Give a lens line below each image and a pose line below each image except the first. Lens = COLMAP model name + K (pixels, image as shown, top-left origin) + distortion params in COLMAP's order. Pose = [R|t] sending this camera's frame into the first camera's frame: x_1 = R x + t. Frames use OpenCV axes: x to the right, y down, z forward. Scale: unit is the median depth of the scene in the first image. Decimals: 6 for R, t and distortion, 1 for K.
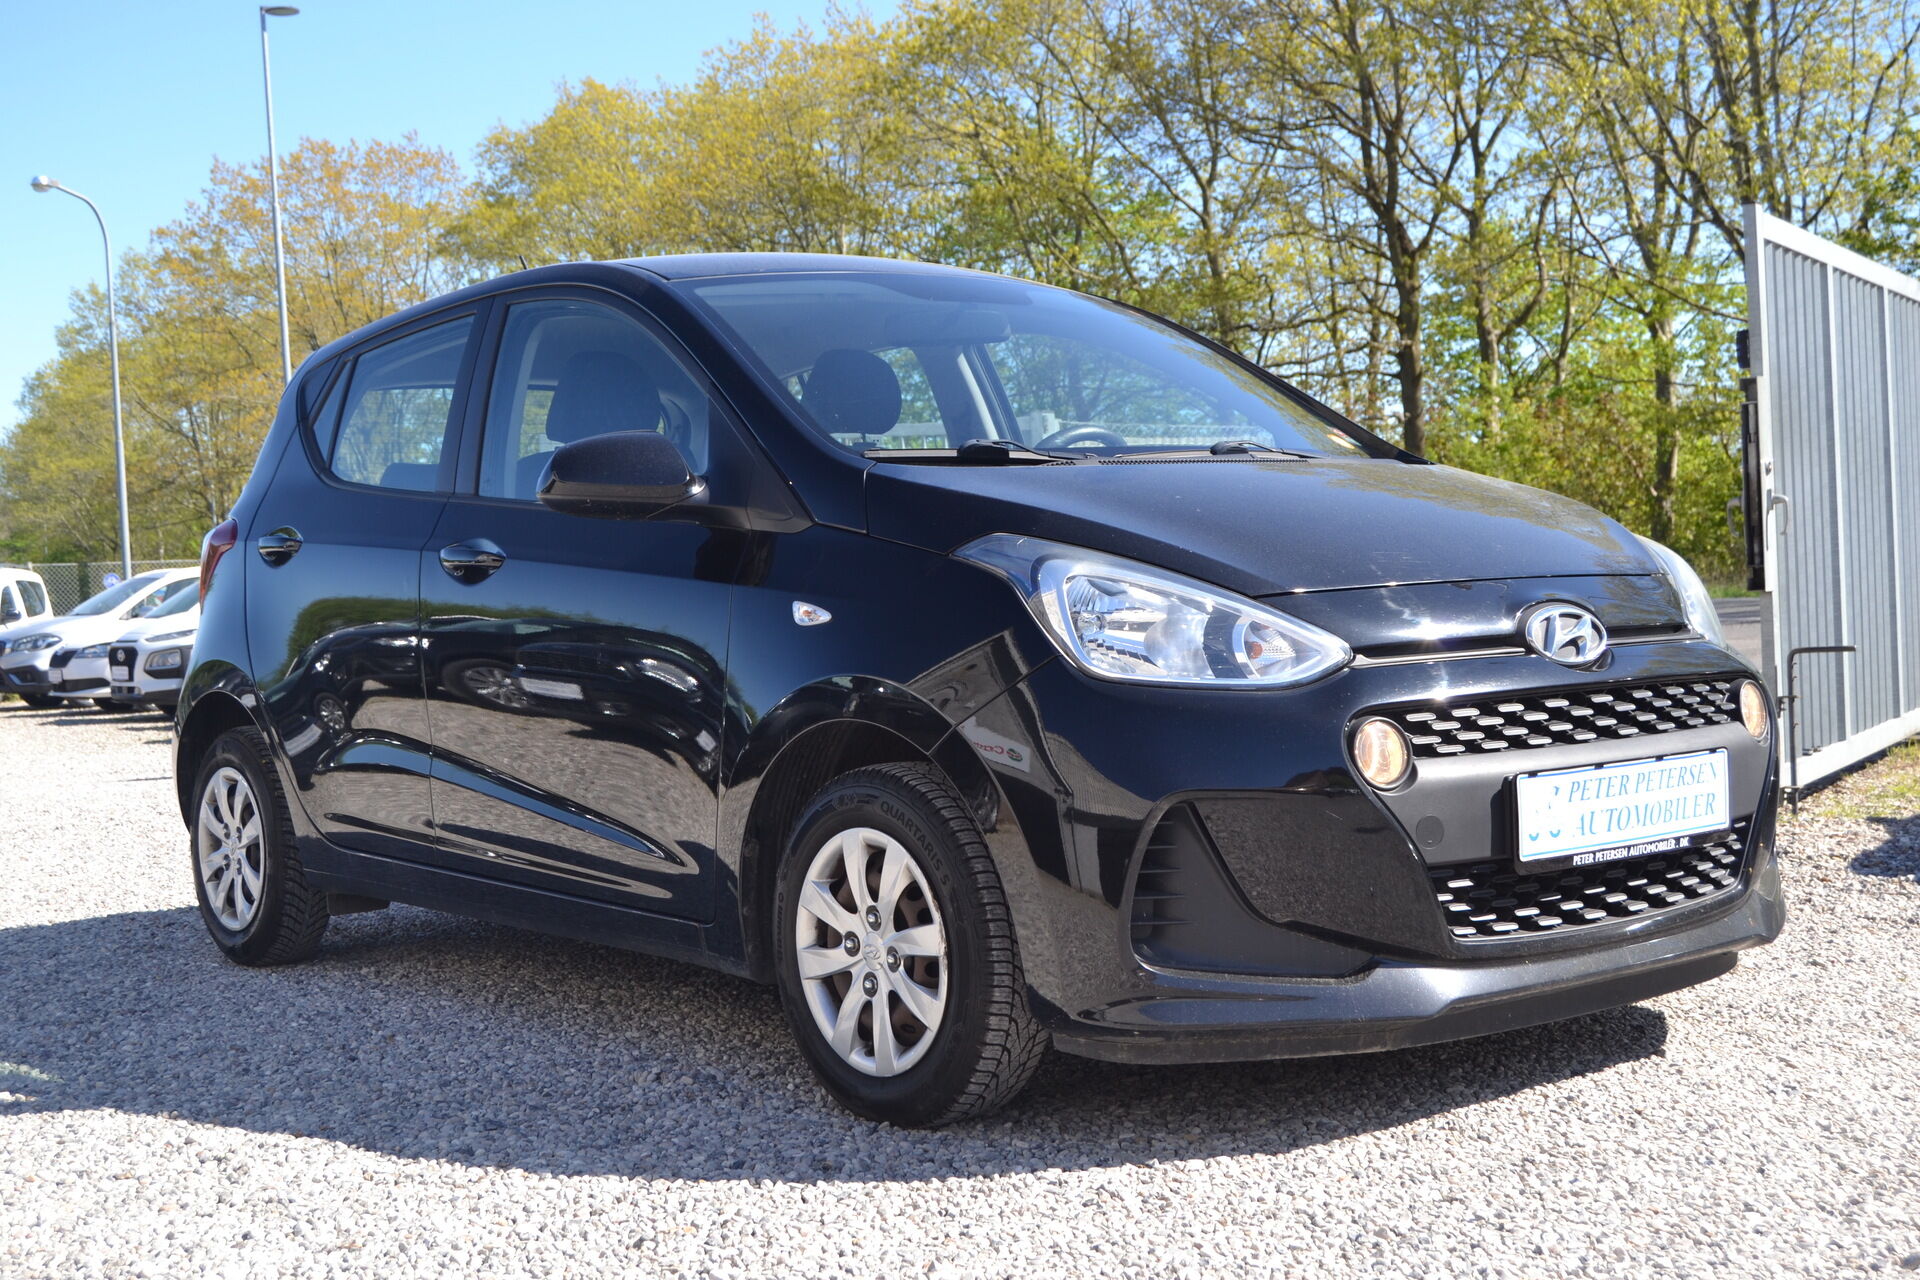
lens RADIAL K [[2347.4, 0, 960.0], [0, 2347.4, 640.0], [0, 0, 1]] dist [-0.029008, 0.002963]
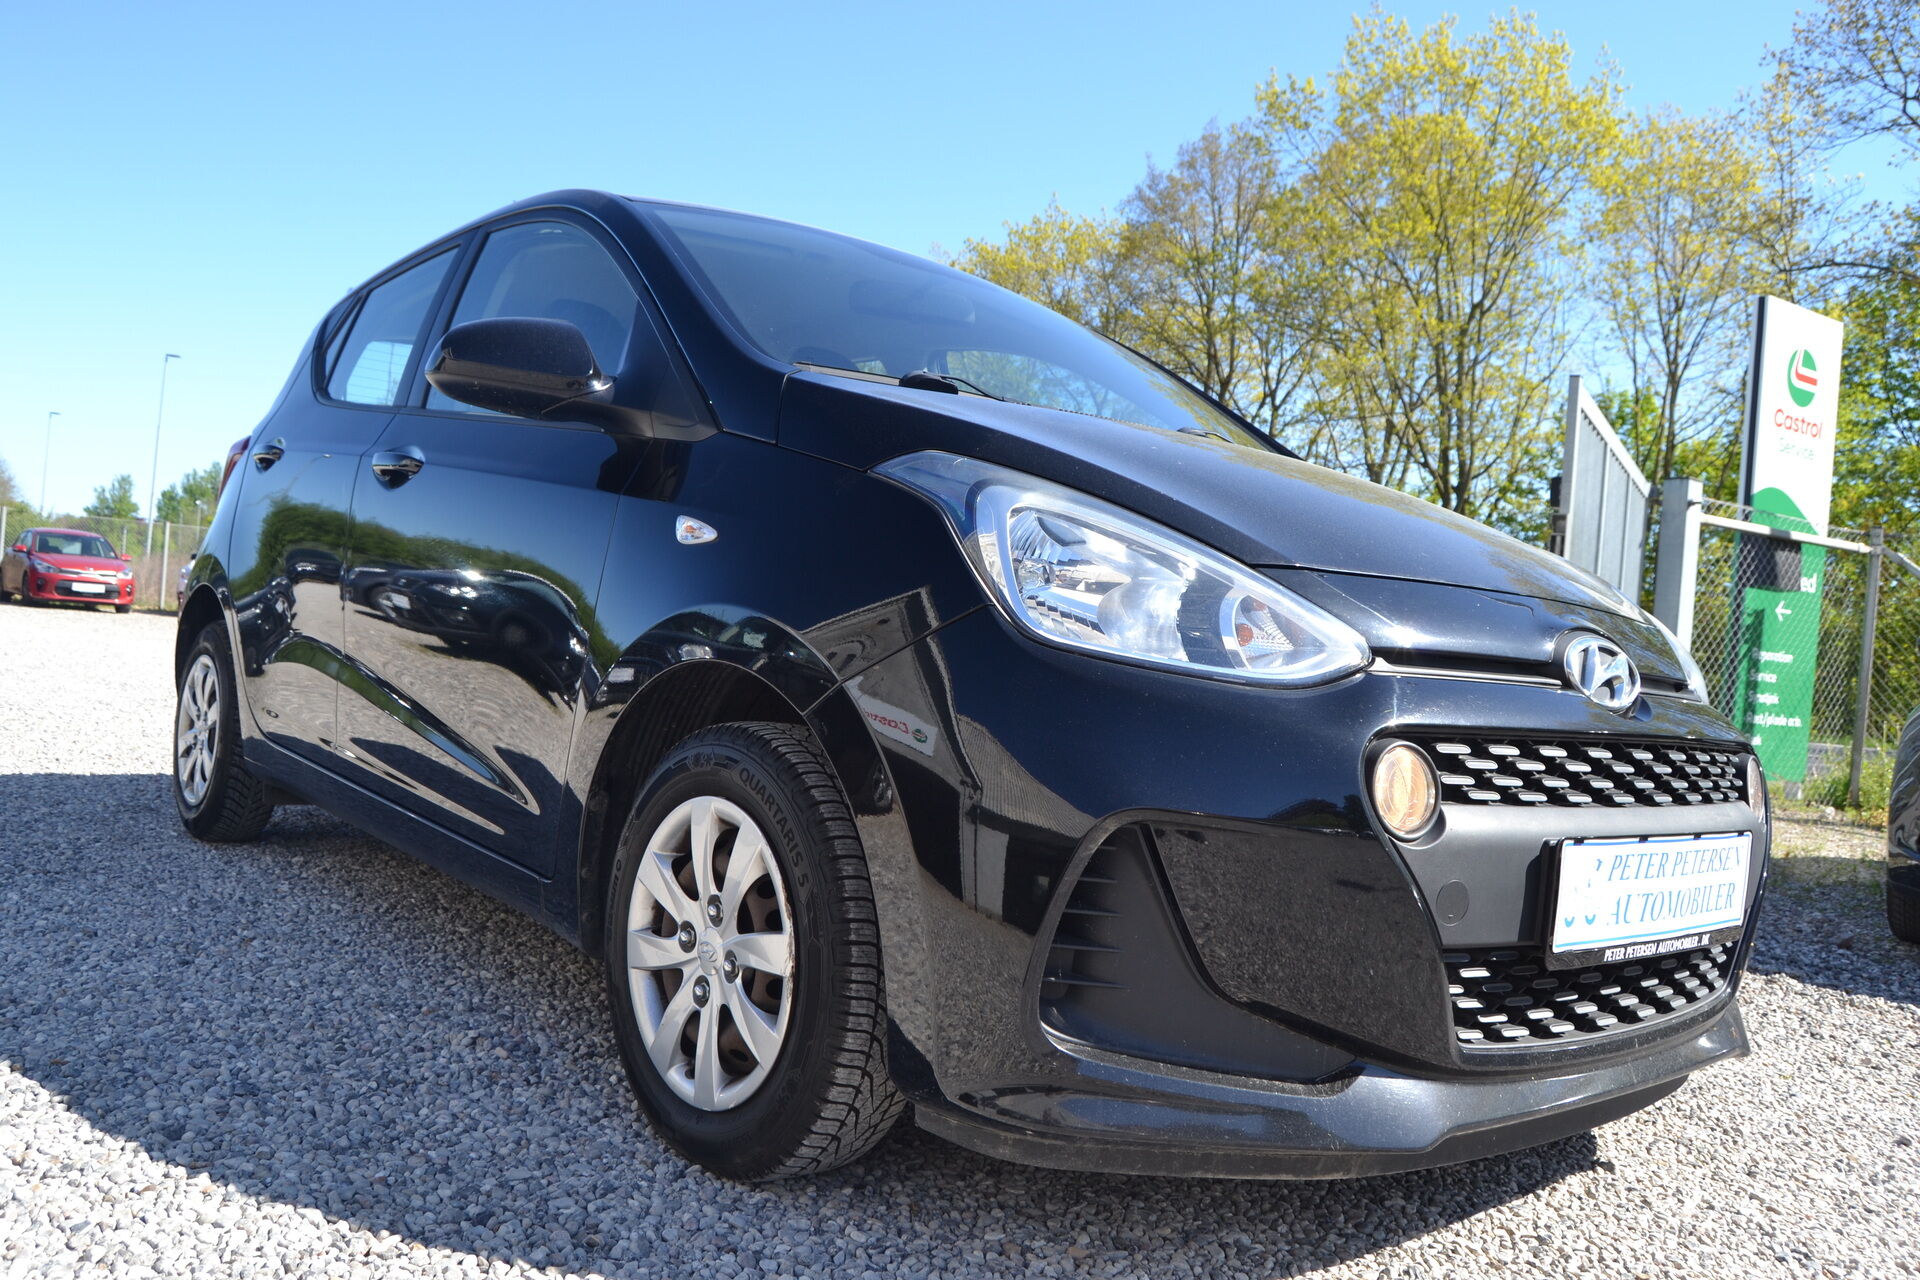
lens RADIAL K [[1524.9, 0, 960.0], [0, 1524.9, 640.0], [0, 0, 1]] dist [-0.088014, 0.004256]
pose [[0.990697, 0.132122, 0.032595, 0.017460], [-0.131404, 0.991055, -0.023287, 0.028973], [-0.035380, 0.018788, 0.999197, 0.494783]]
